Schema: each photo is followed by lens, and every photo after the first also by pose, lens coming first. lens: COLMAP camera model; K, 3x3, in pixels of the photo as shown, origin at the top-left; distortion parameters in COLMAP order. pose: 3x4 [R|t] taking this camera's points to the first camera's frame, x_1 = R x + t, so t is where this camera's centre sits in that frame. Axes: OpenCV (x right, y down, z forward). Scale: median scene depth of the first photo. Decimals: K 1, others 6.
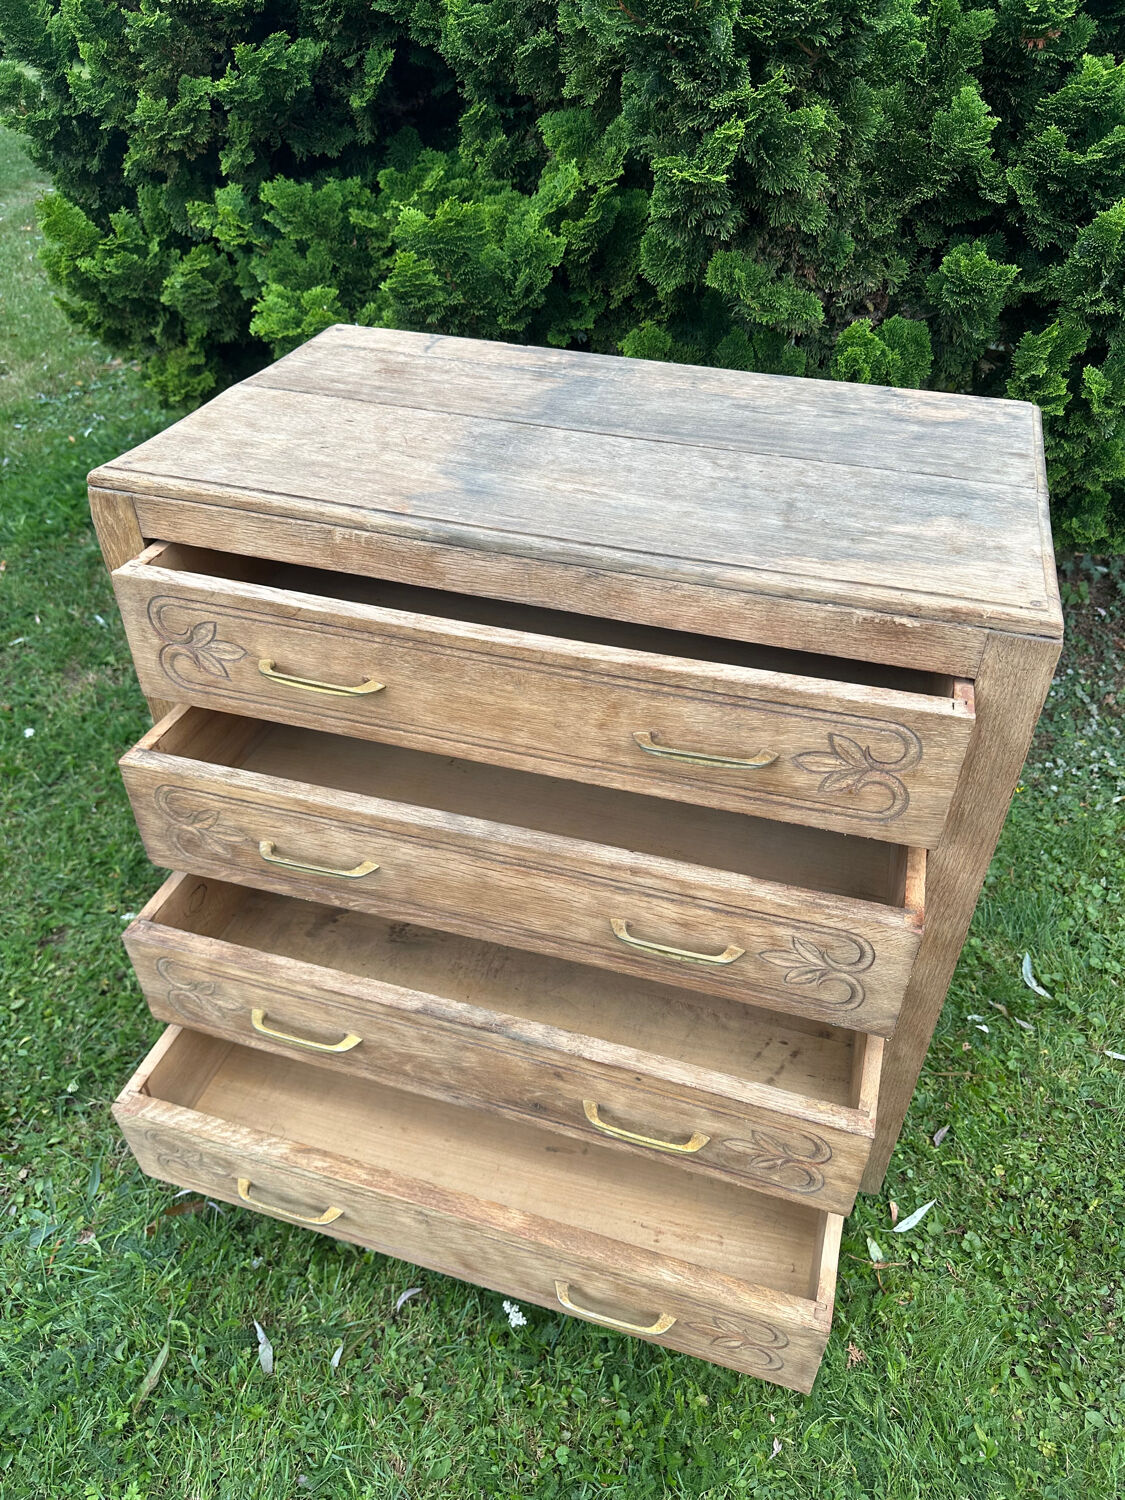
lens RADIAL K [[1075.6, 0, 574.9], [0, 1075.6, 737.2], [0, 0, 1]] dist [-0.005305, 0.003047]
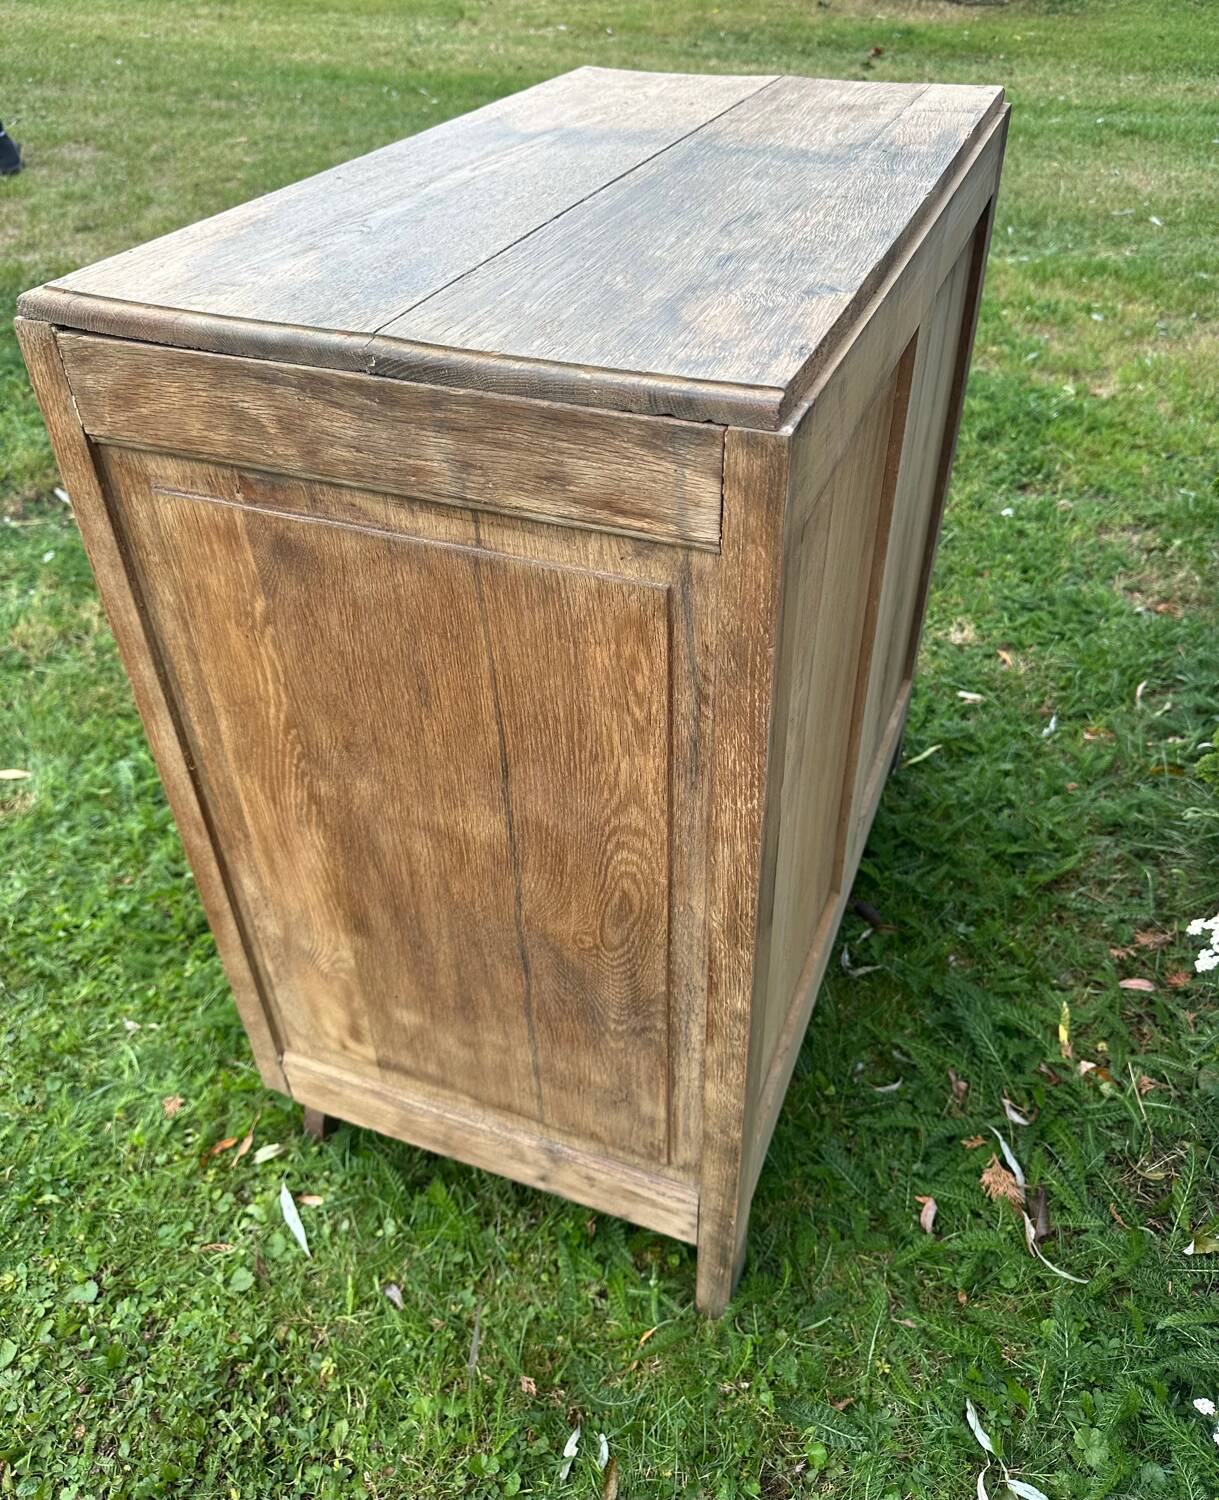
lens RADIAL K [[1174.5, 0, 612.3], [0, 1174.5, 745.5], [0, 0, 1]] dist [0.131965, -0.280588]
pose [[-0.095637, 0.607597, -0.788466, 0.771798], [-0.593055, 0.601388, 0.535368, -0.375490], [0.799462, 0.518804, 0.302823, 0.733473]]
